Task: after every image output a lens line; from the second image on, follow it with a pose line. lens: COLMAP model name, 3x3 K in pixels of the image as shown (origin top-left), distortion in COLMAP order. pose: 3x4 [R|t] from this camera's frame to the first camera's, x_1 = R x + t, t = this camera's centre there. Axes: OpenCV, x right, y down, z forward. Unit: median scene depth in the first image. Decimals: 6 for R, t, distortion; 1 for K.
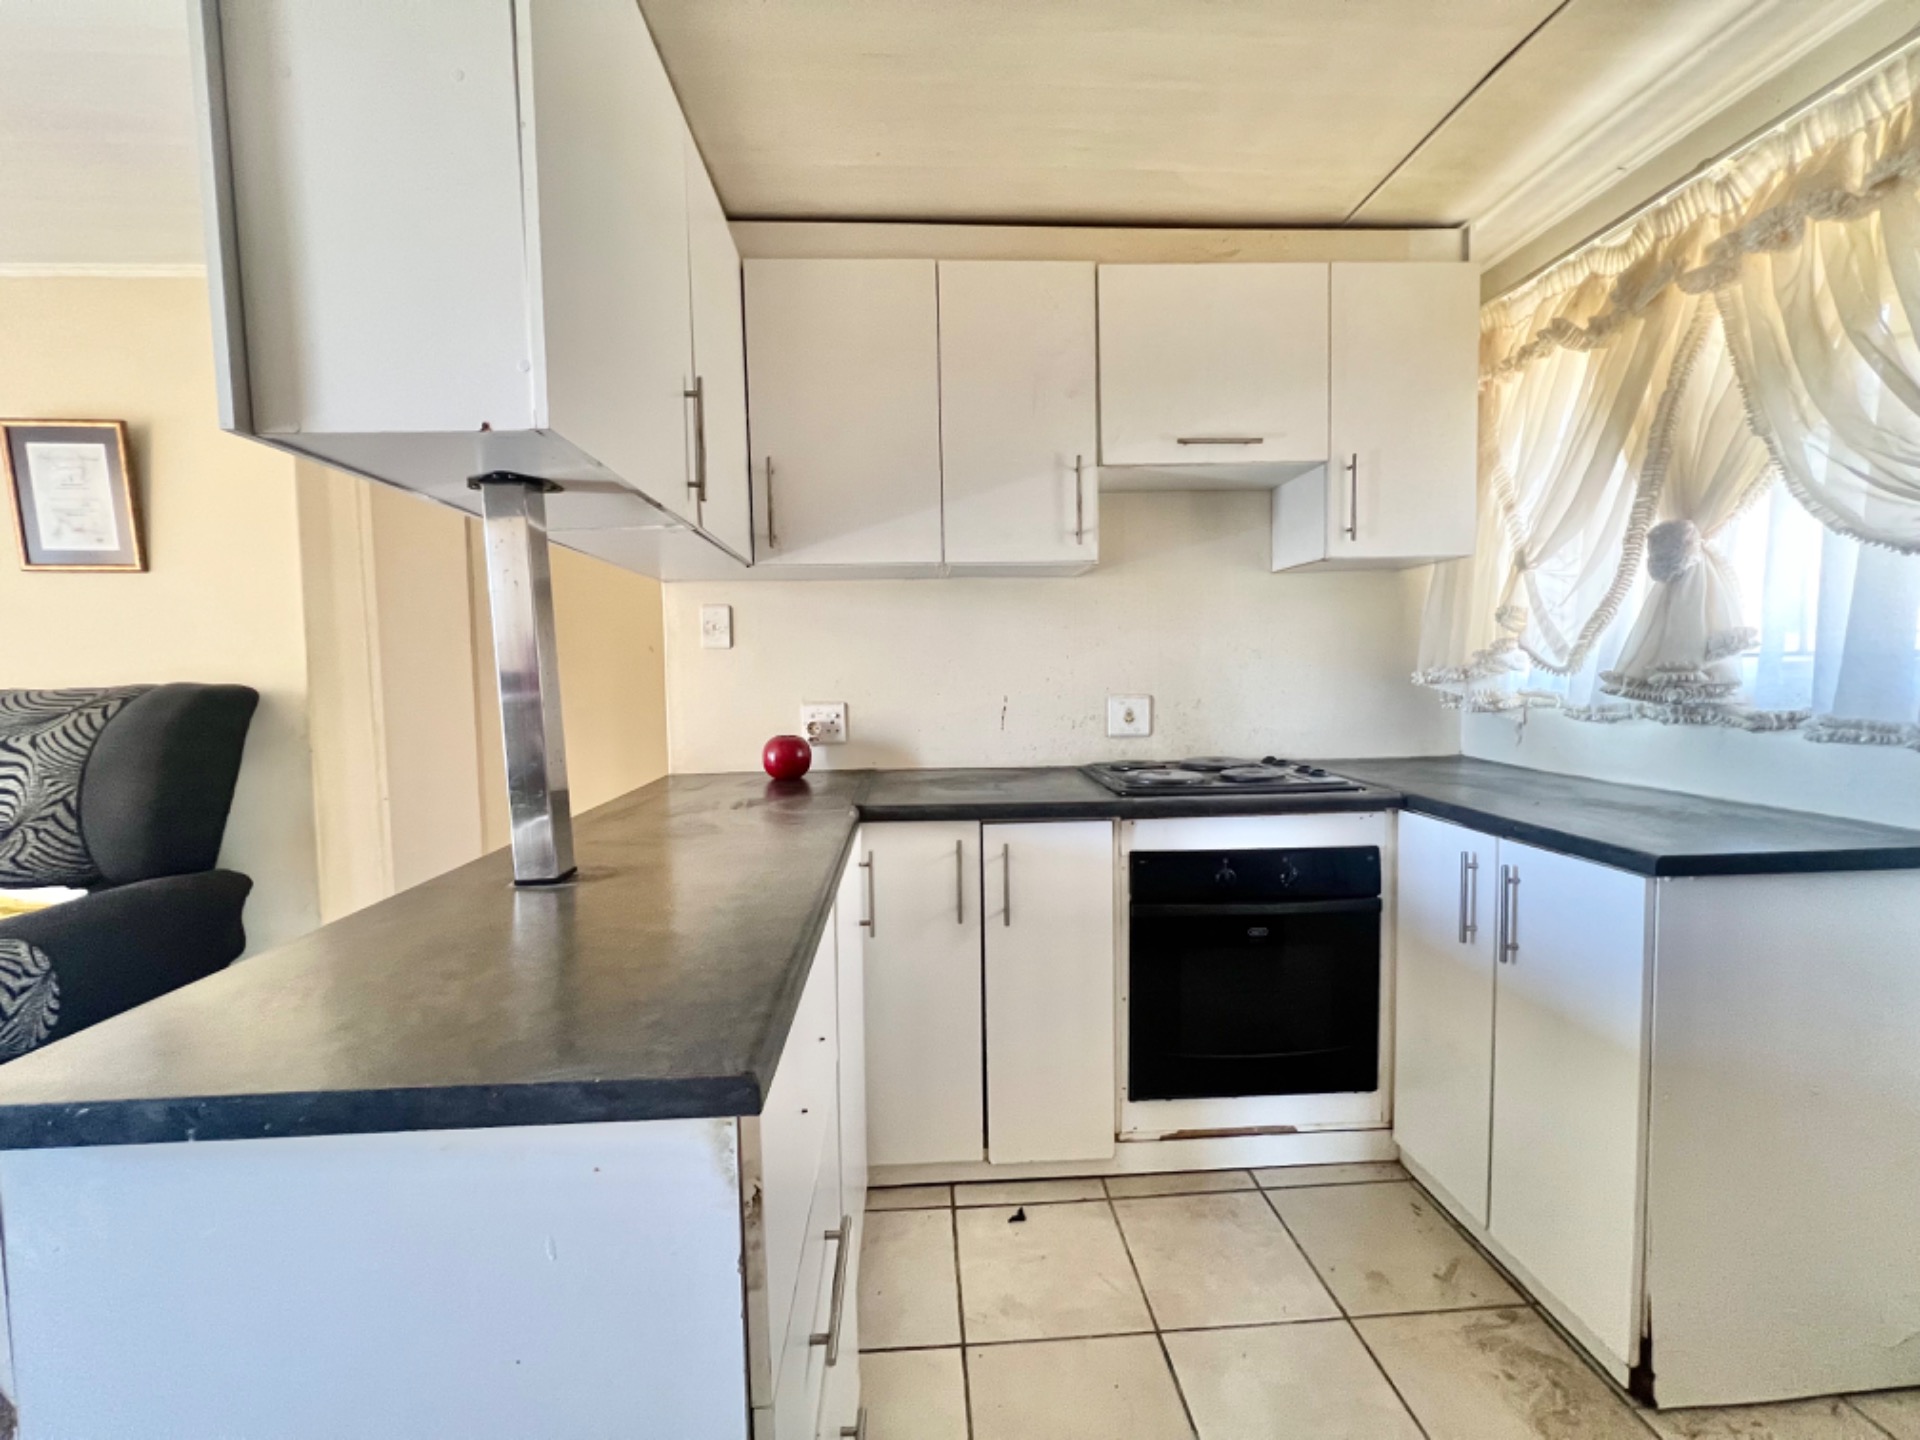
lens RADIAL K [[773.9, 0, 955.9], [0, 773.9, 713.9], [0, 0, 1]] dist [-0.005362, 0.001627]
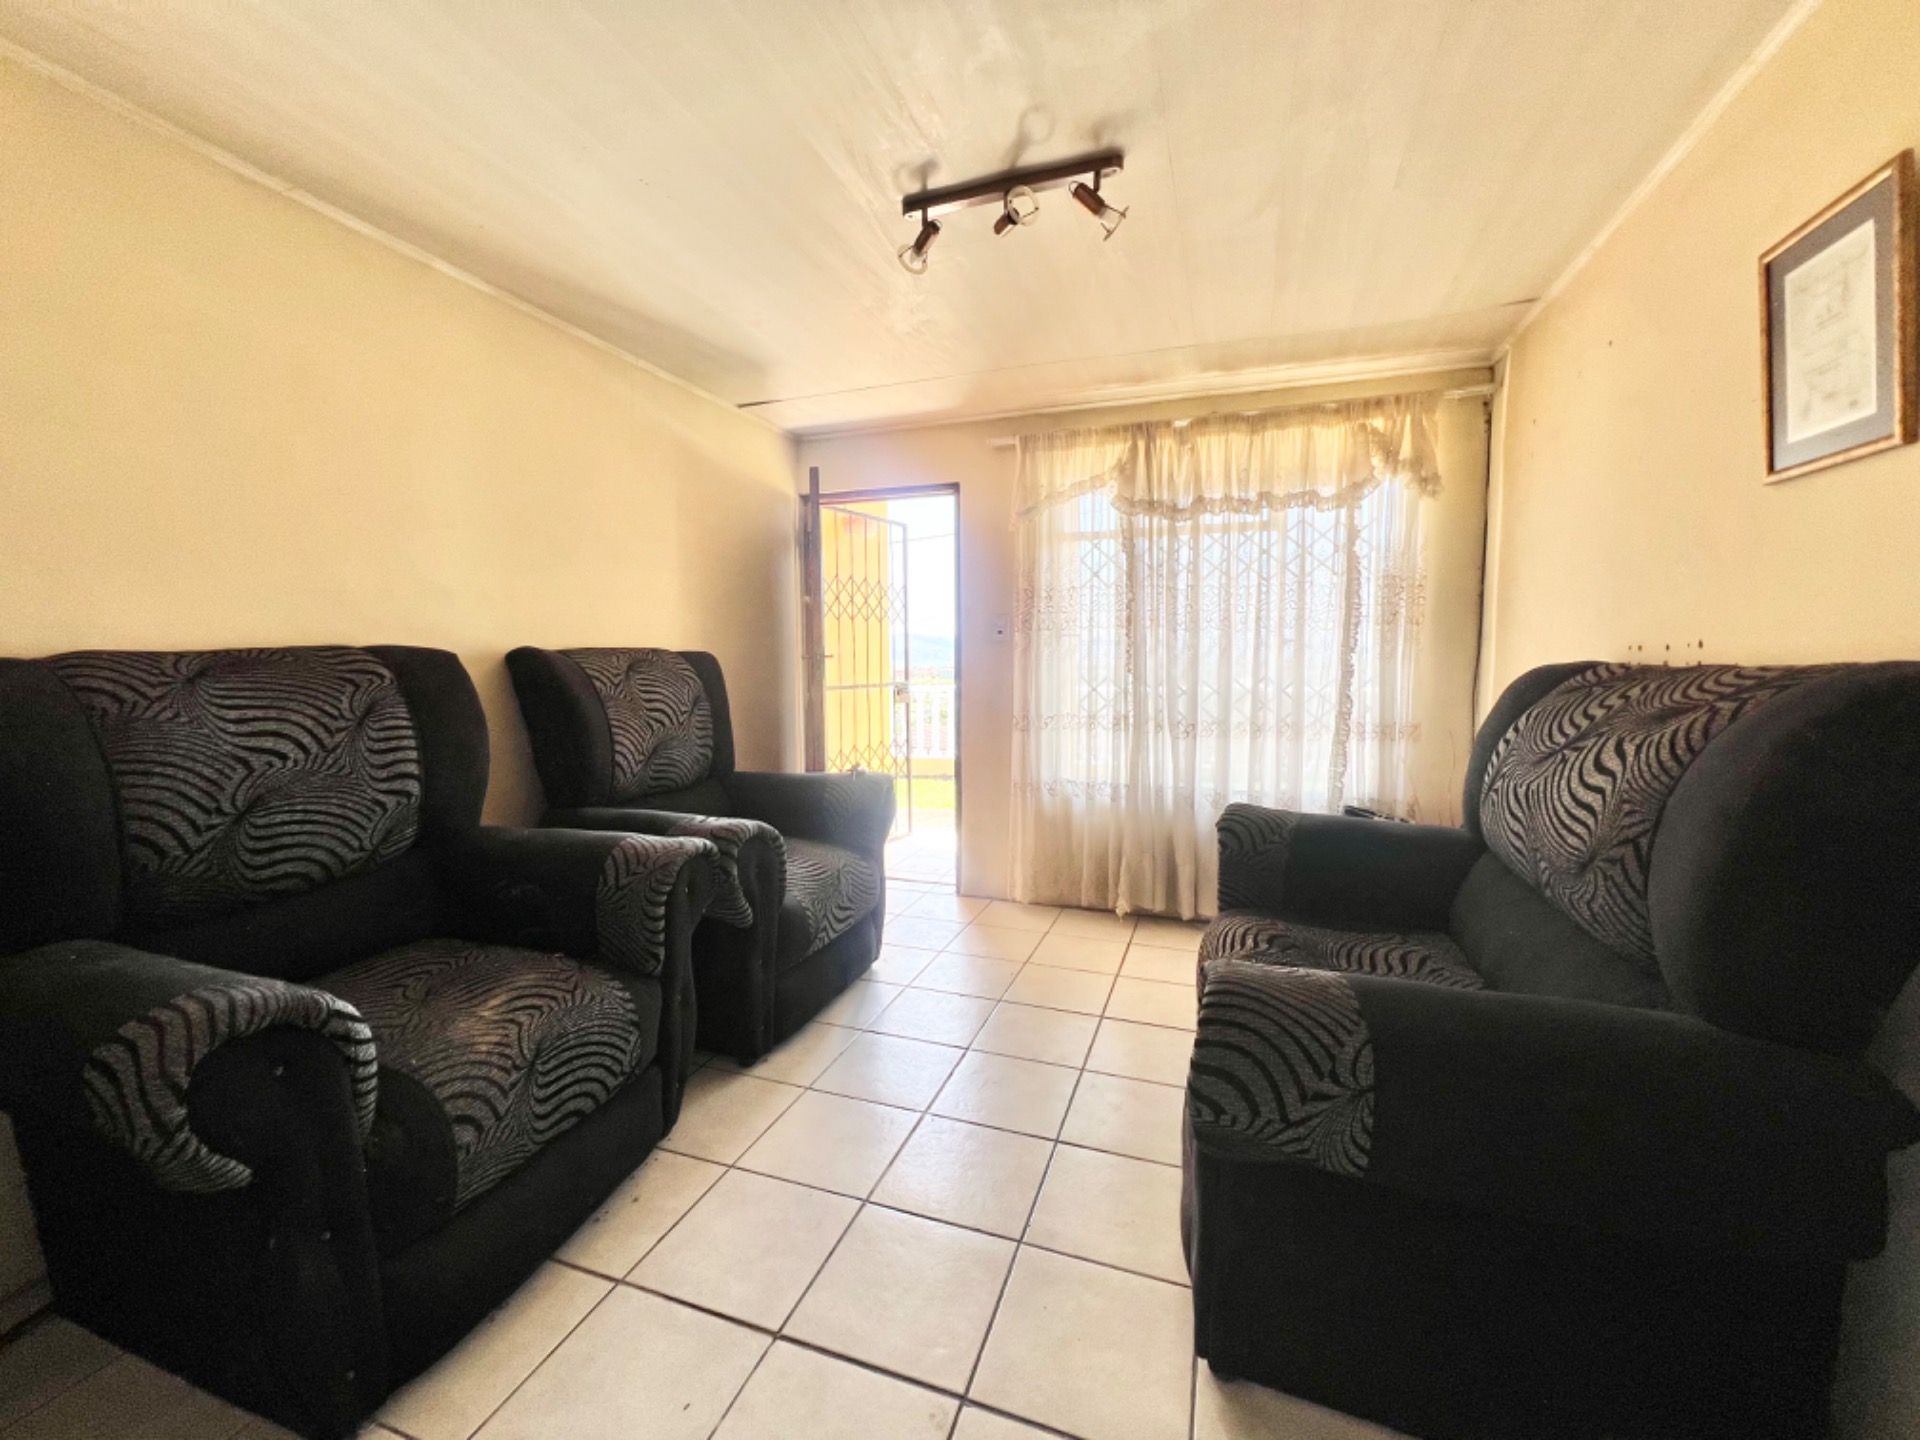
lens RADIAL K [[773.9, 0, 951.5], [0, 773.9, 709.8], [0, 0, 1]] dist [-0.005362, 0.001627]
pose [[-0.396371, 0.086017, -0.914052, -0.220266], [-0.047862, 0.992311, 0.114137, -0.025727], [0.916842, 0.088989, -0.389207, 0.441163]]
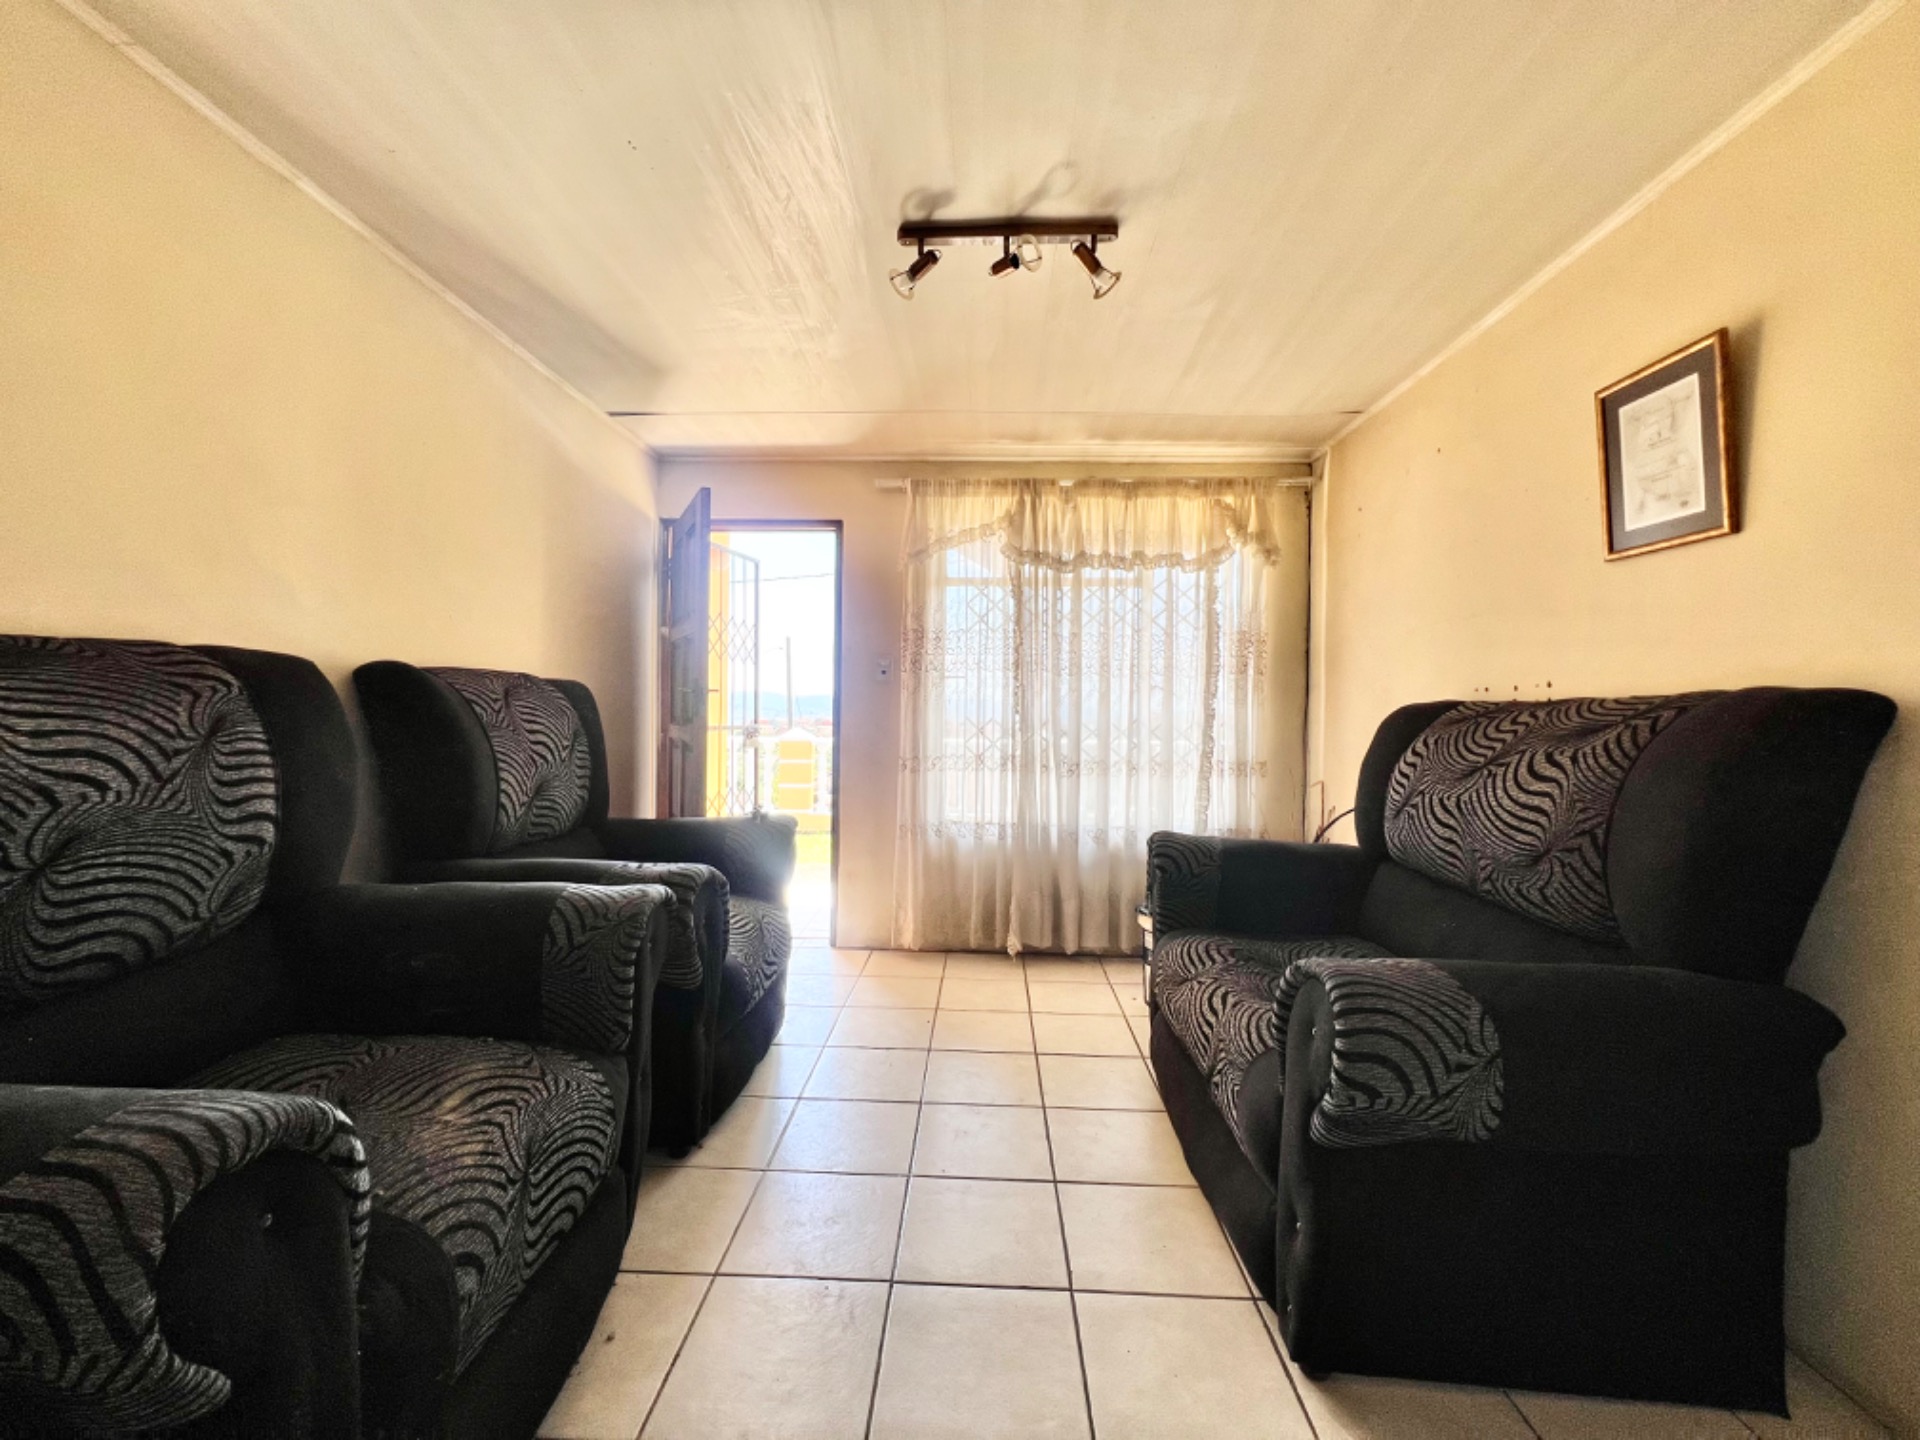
lens RADIAL K [[773.9, 0, 954.3], [0, 773.9, 709.3], [0, 0, 1]] dist [-0.005362, 0.001627]
pose [[-0.101513, 0.013039, -0.994749, -0.189433], [-0.076667, 0.996838, 0.020890, 0.012316], [0.991876, 0.078385, -0.100193, 0.259356]]
